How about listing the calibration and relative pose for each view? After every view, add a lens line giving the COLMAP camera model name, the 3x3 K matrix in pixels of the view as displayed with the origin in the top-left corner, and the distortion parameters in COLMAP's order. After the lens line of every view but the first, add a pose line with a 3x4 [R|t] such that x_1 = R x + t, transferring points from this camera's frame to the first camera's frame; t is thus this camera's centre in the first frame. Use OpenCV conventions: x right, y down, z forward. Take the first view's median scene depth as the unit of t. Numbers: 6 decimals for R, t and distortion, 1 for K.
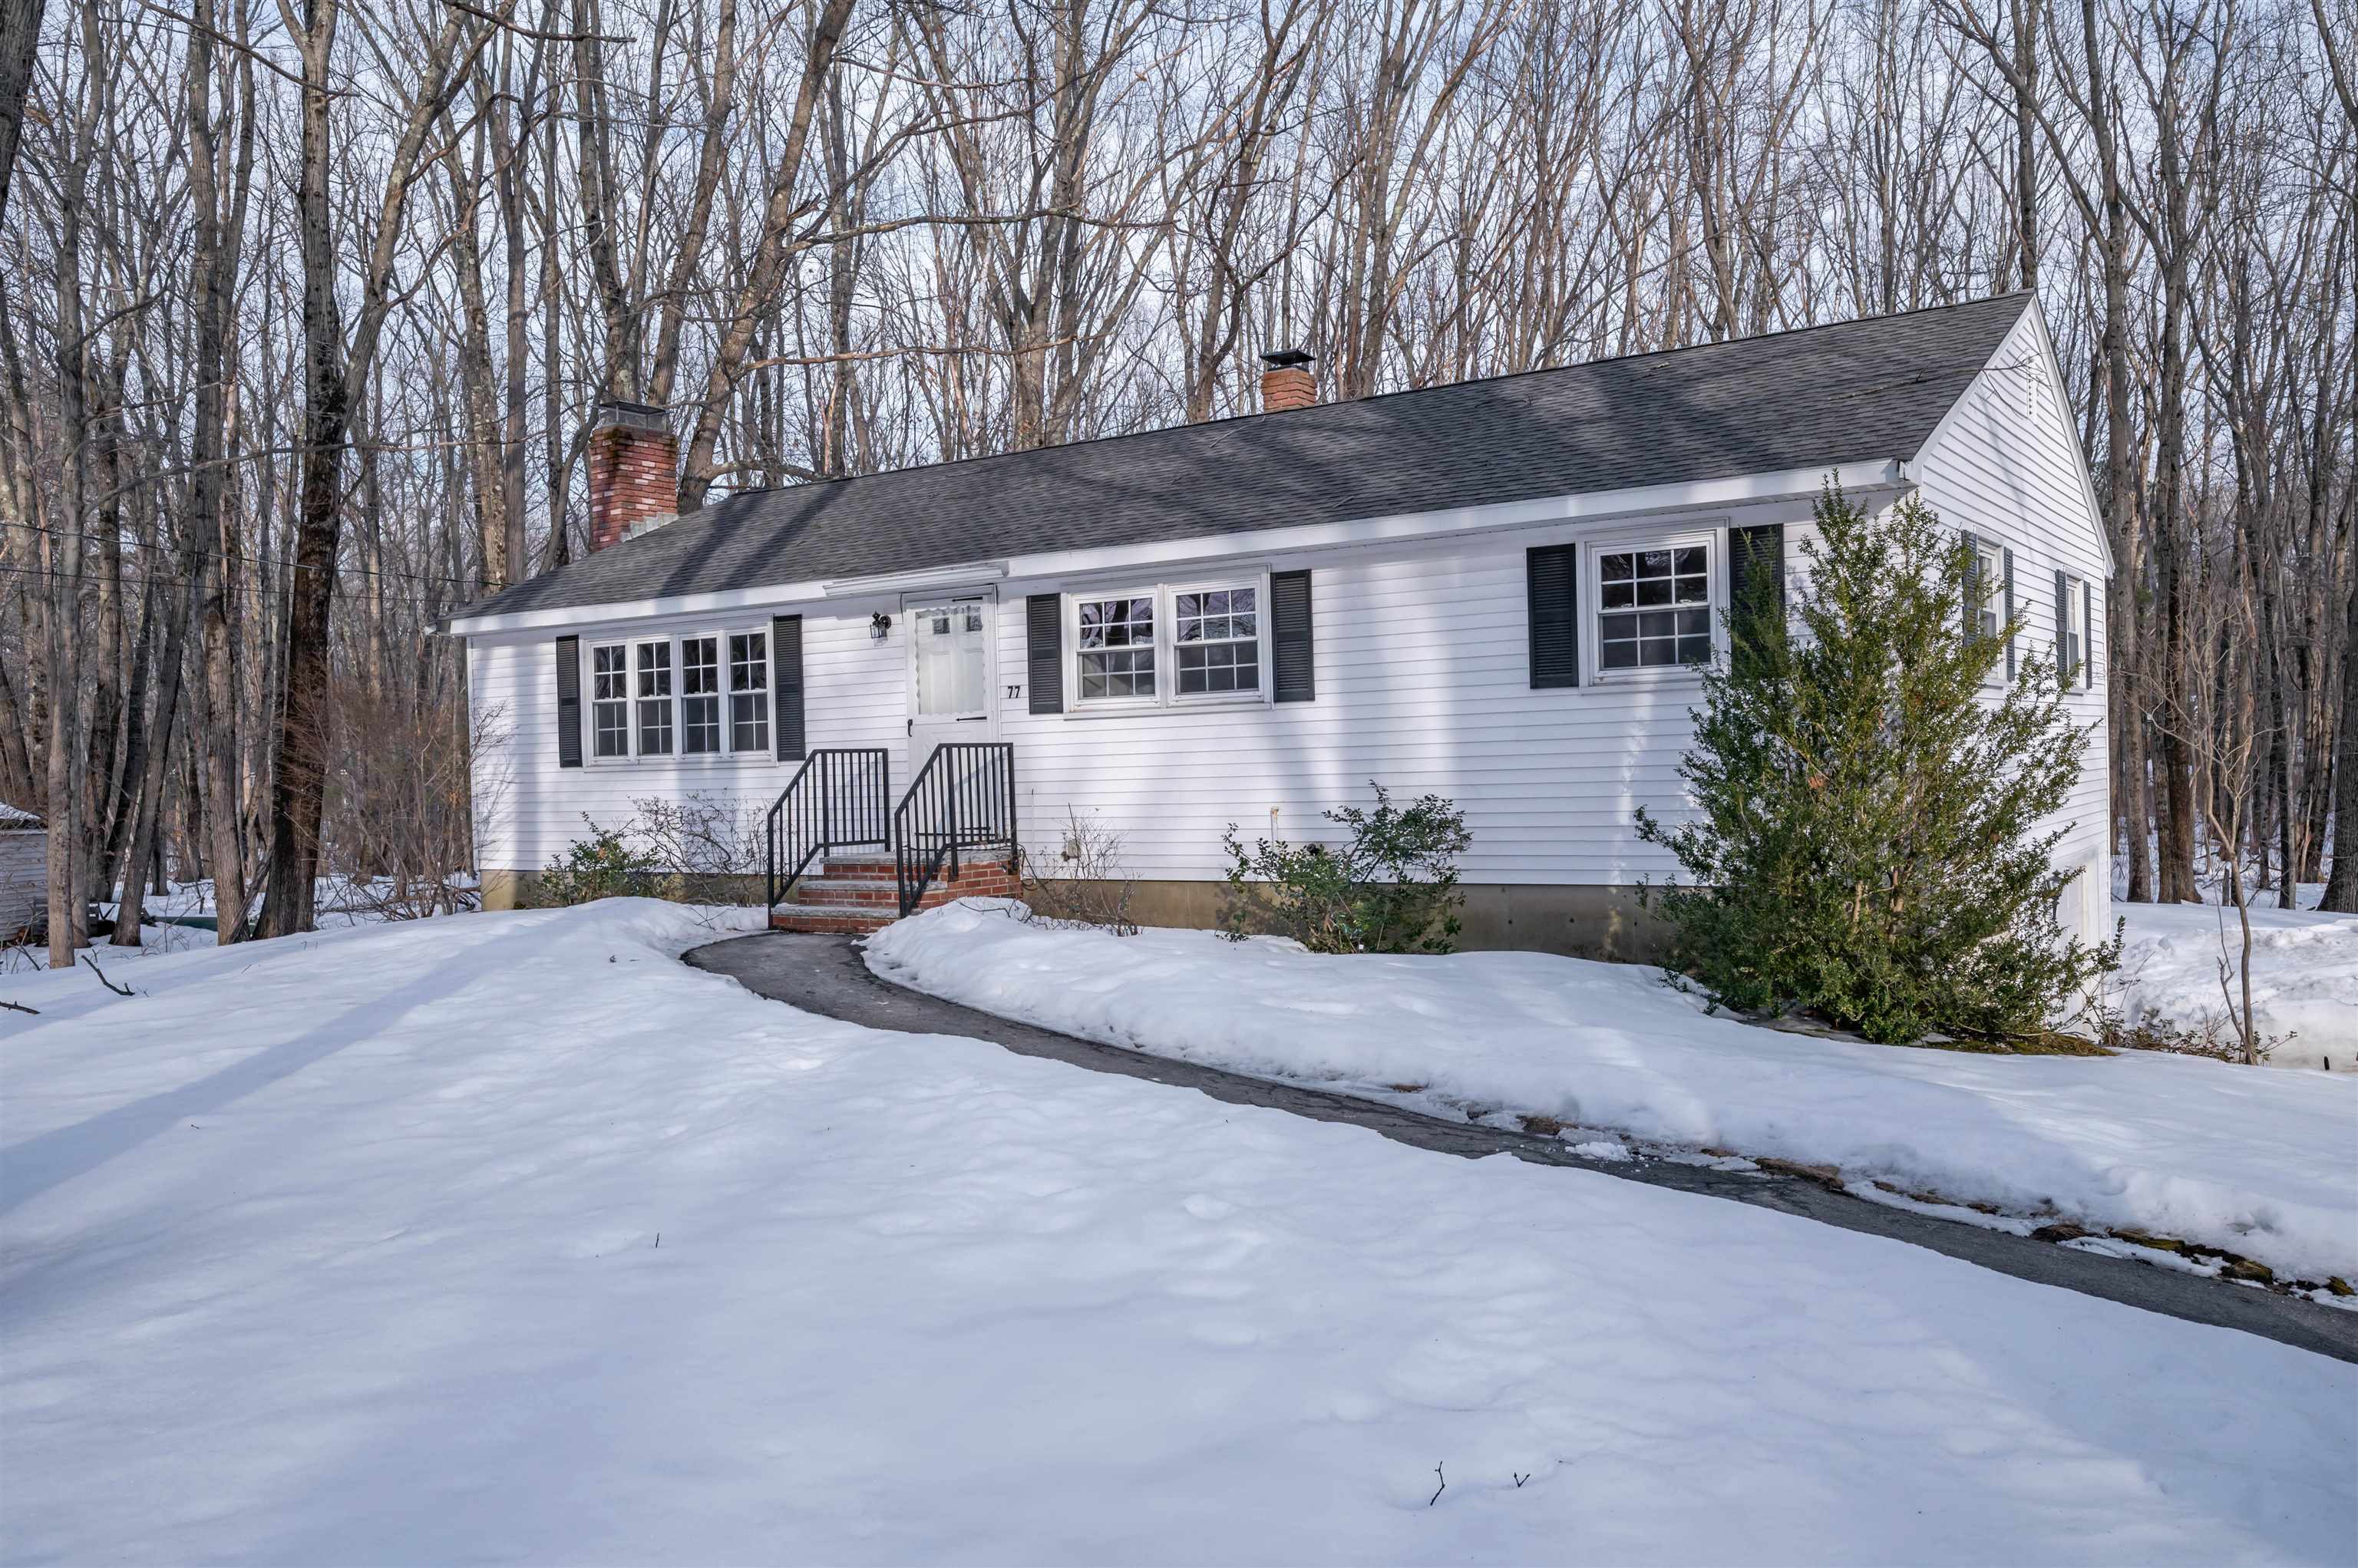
lens RADIAL K [[1881.3, 0, 1179.0], [0, 1881.3, 784.0], [0, 0, 1]] dist [-0.000324, -0.001014]
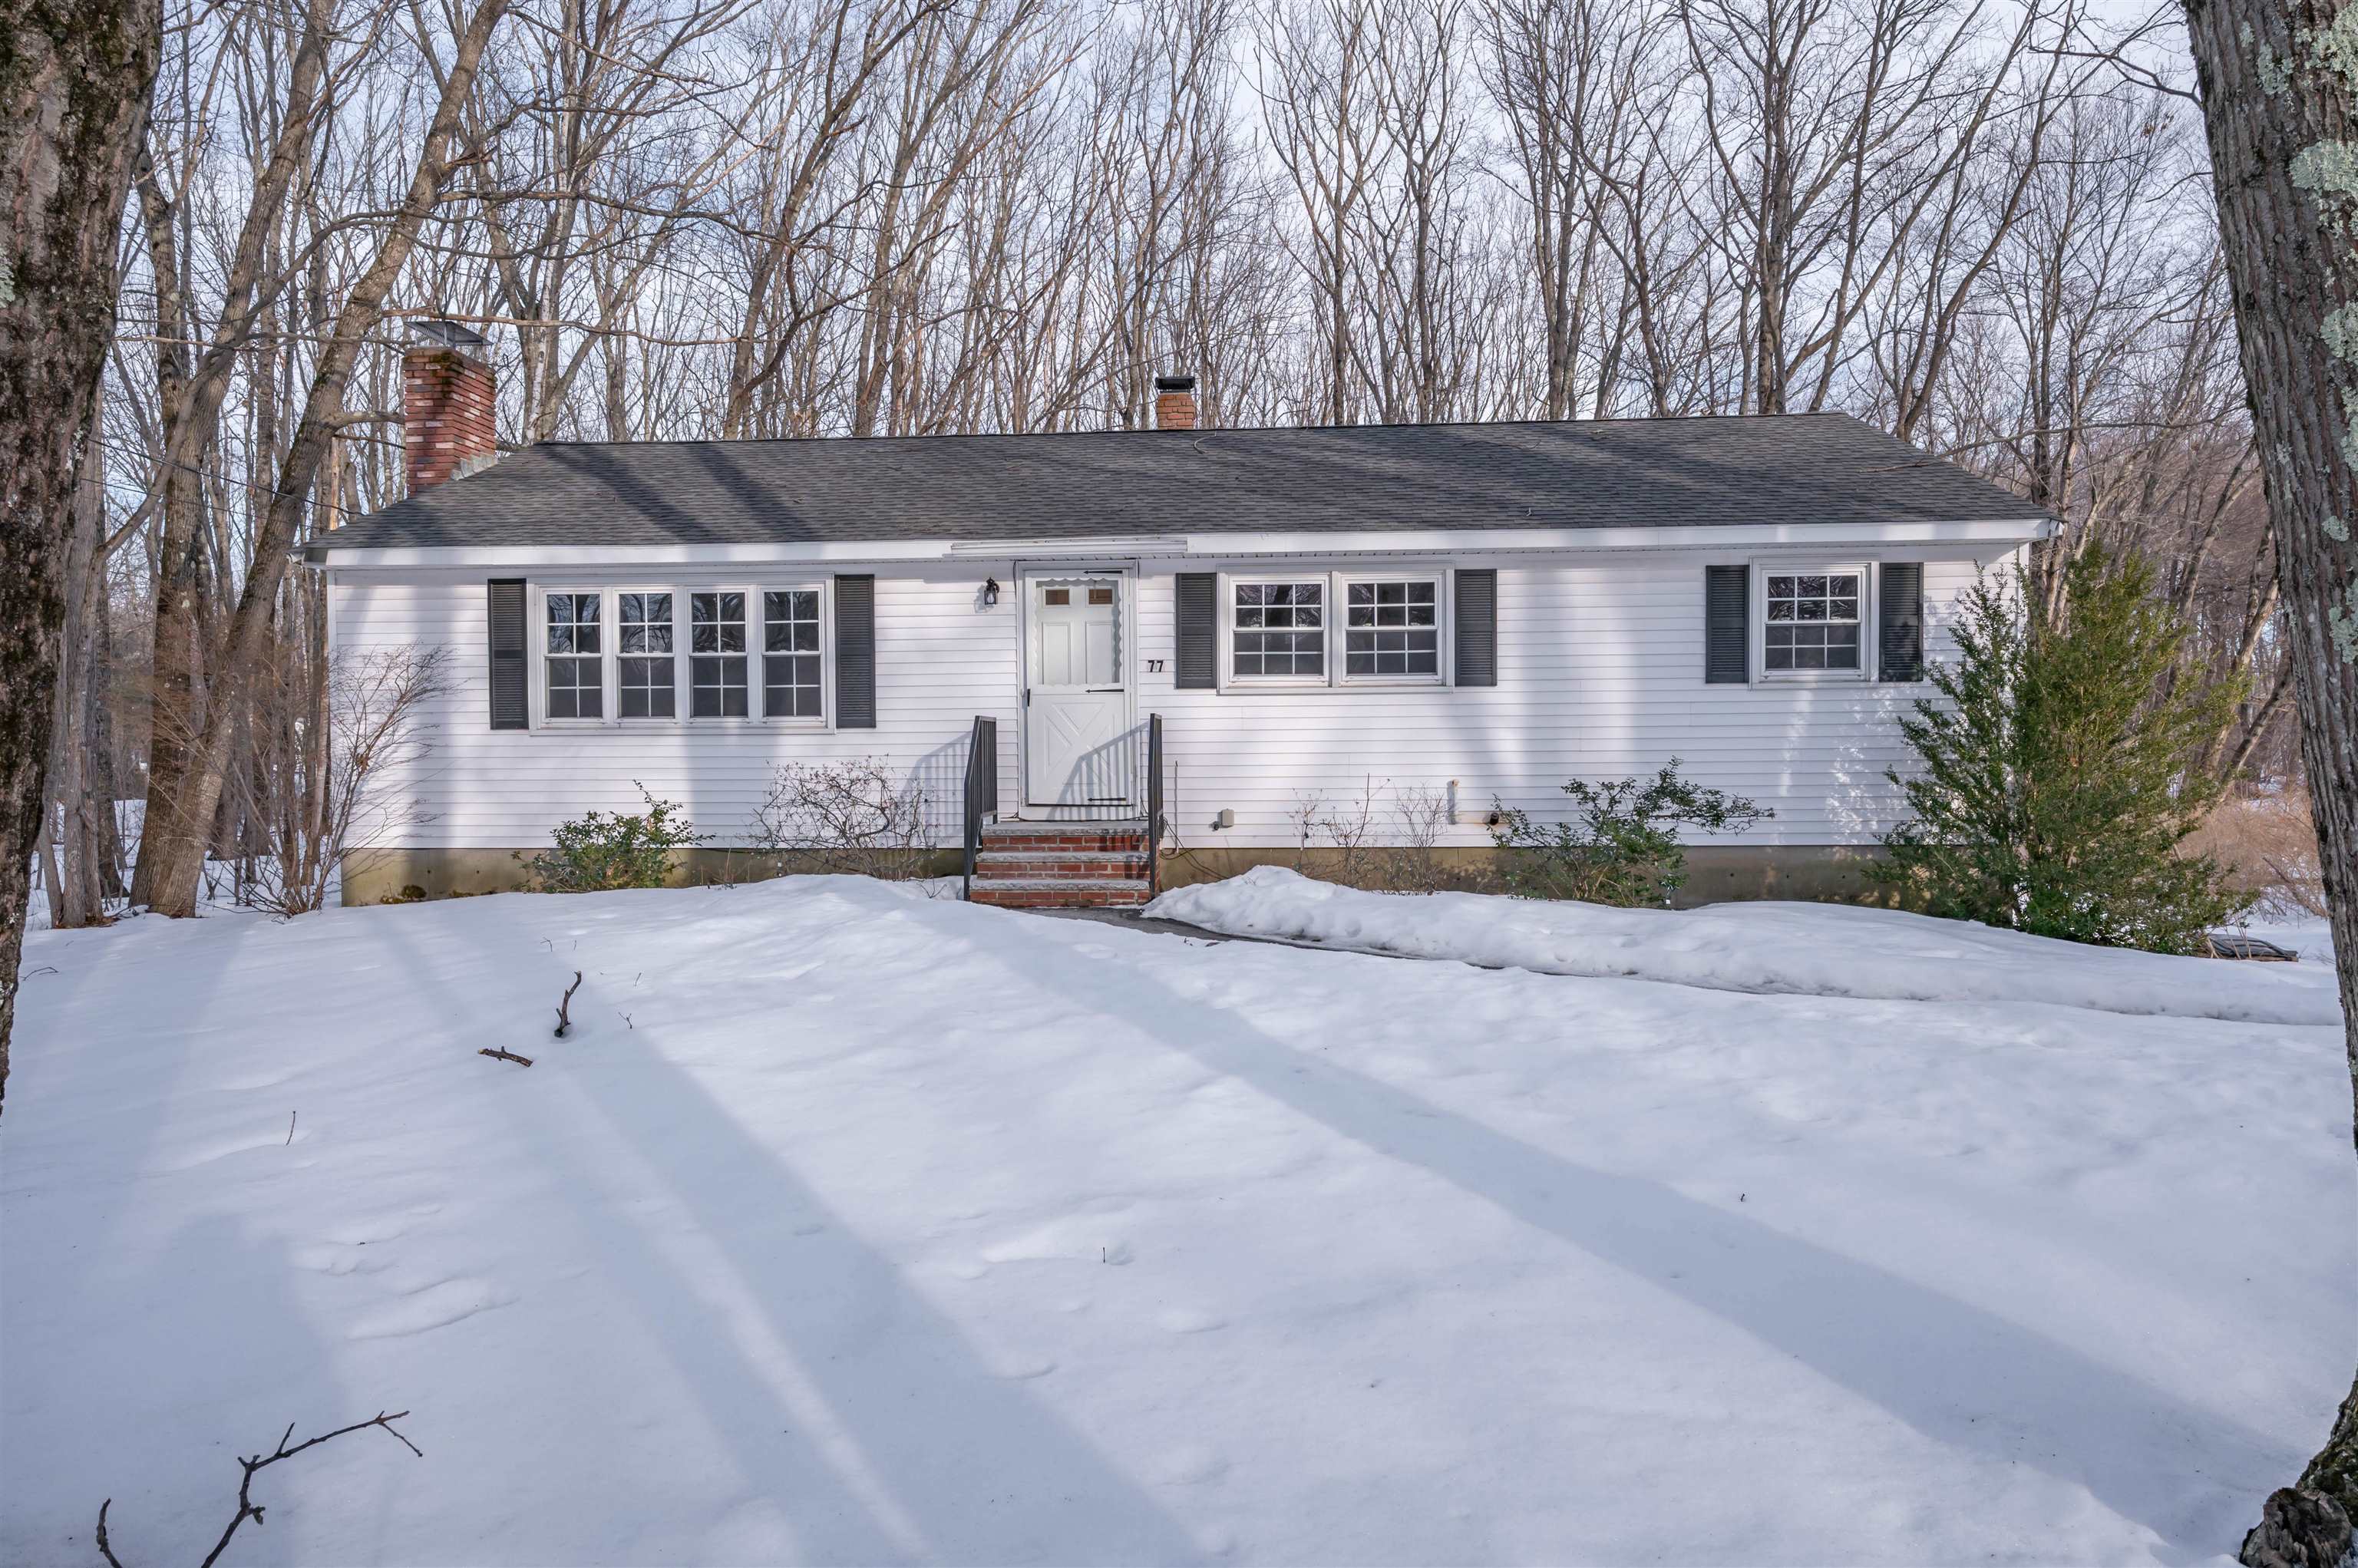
lens RADIAL K [[1513.5, 0, 1179.0], [0, 1513.5, 784.0], [0, 0, 1]] dist [-0.002042, -0.000446]
pose [[0.862095, 0.012408, 0.506595, -0.503582], [-0.013097, 0.999912, -0.002203, 0.017307], [-0.506577, -0.004736, 0.862182, 0.287318]]
